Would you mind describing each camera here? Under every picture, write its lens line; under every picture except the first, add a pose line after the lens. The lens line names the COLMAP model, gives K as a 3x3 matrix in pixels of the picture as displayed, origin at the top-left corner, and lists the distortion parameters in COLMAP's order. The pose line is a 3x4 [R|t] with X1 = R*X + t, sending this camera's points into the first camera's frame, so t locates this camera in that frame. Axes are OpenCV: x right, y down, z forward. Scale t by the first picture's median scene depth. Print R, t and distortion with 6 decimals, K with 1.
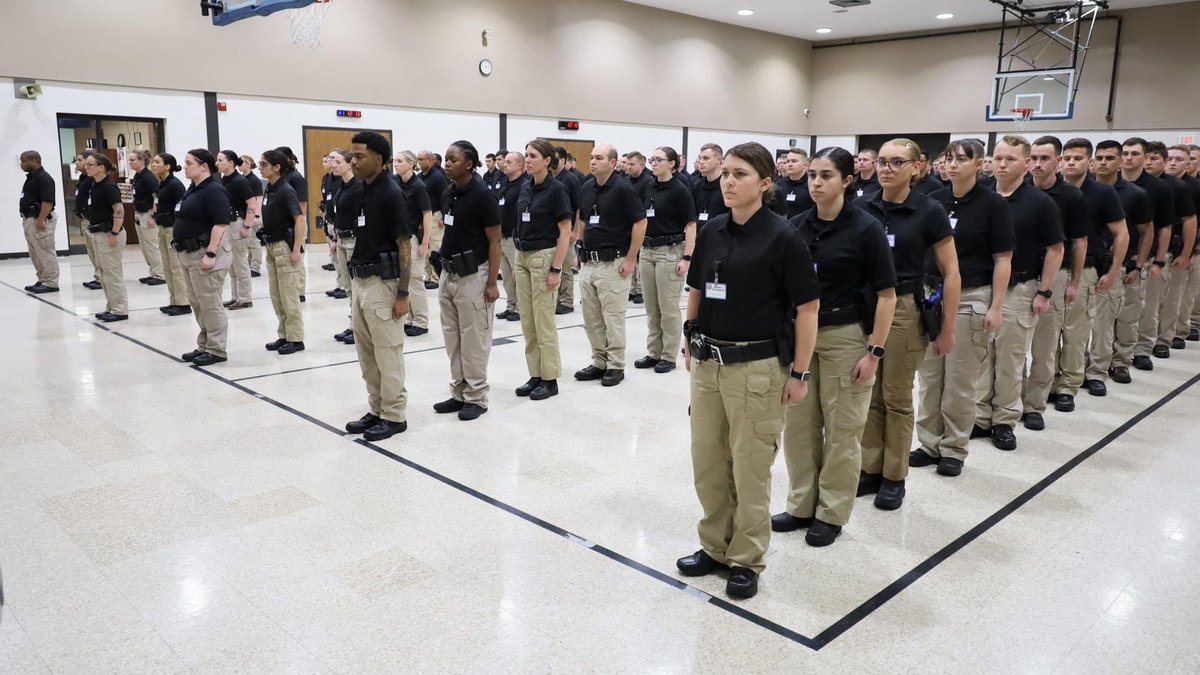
lens RADIAL K [[834.8, 0, 573.7], [0, 834.8, 333.7], [0, 0, 1]] dist [-0.010091, 0.022954]
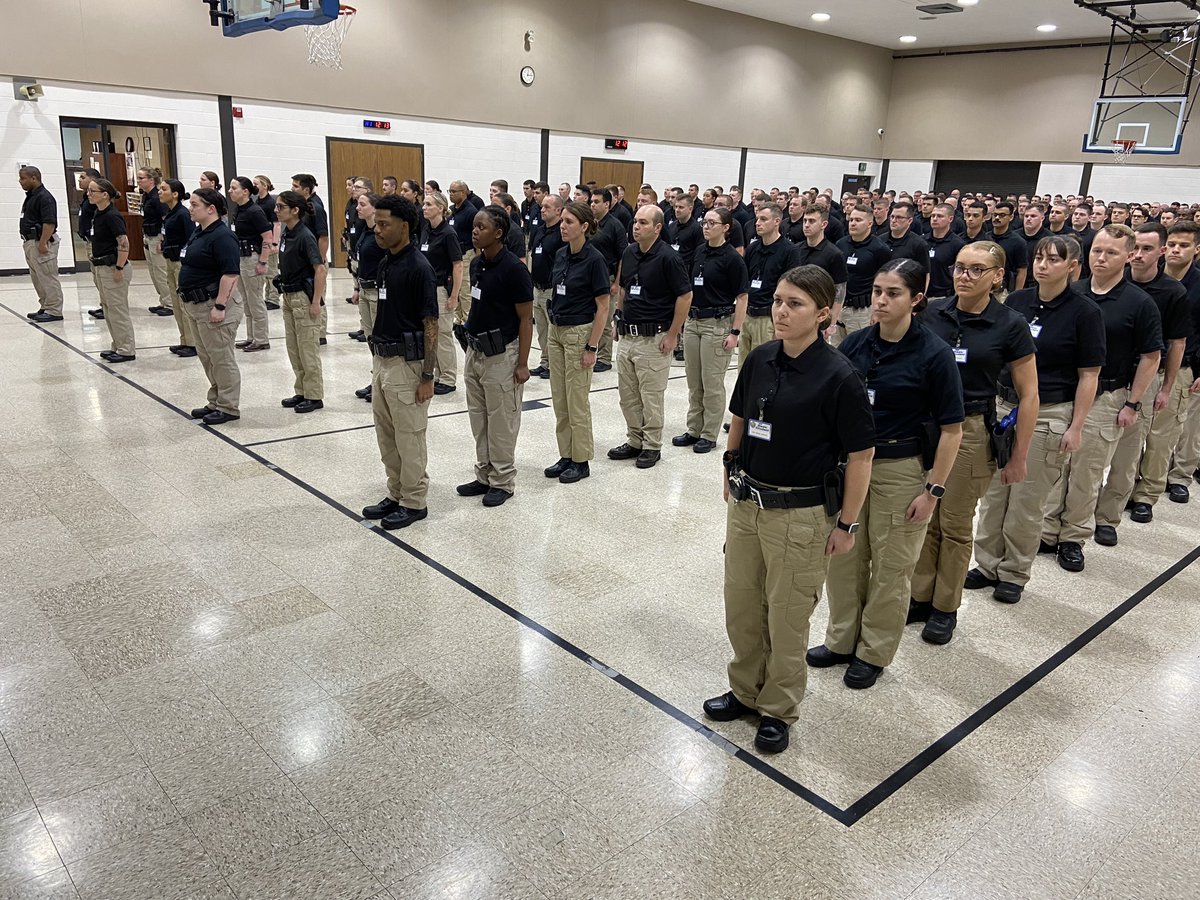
lens RADIAL K [[874.2, 0, 590.8], [0, 874.2, 446.4], [0, 0, 1]] dist [0.082096, -0.092087]
pose [[0.998943, 0.040052, -0.022544, 0.004357], [-0.037684, 0.994557, 0.097145, -0.063142], [0.026312, -0.096193, 0.995015, 0.021679]]
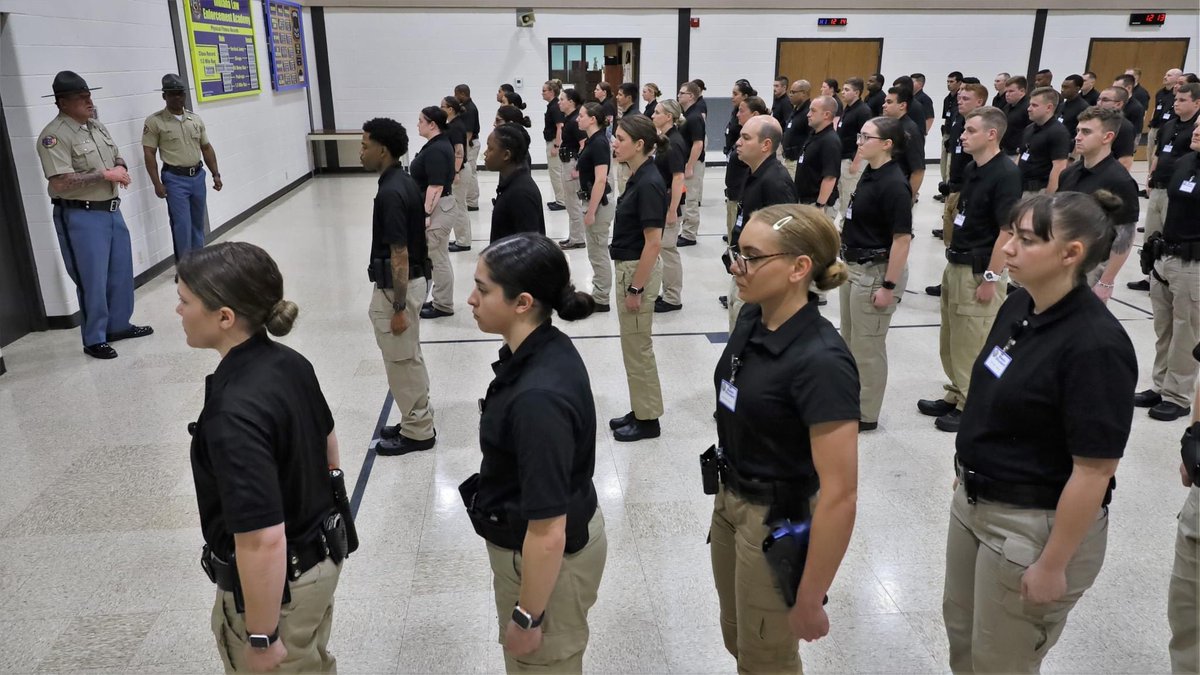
lens RADIAL K [[834.8, 0, 574.0], [0, 834.8, 352.4], [0, 0, 1]] dist [-0.010091, 0.022954]
pose [[0.791621, 0.185219, -0.582263, 0.403348], [-0.104782, 0.979983, 0.169276, -0.147148], [0.601961, -0.072991, 0.795182, 0.349869]]
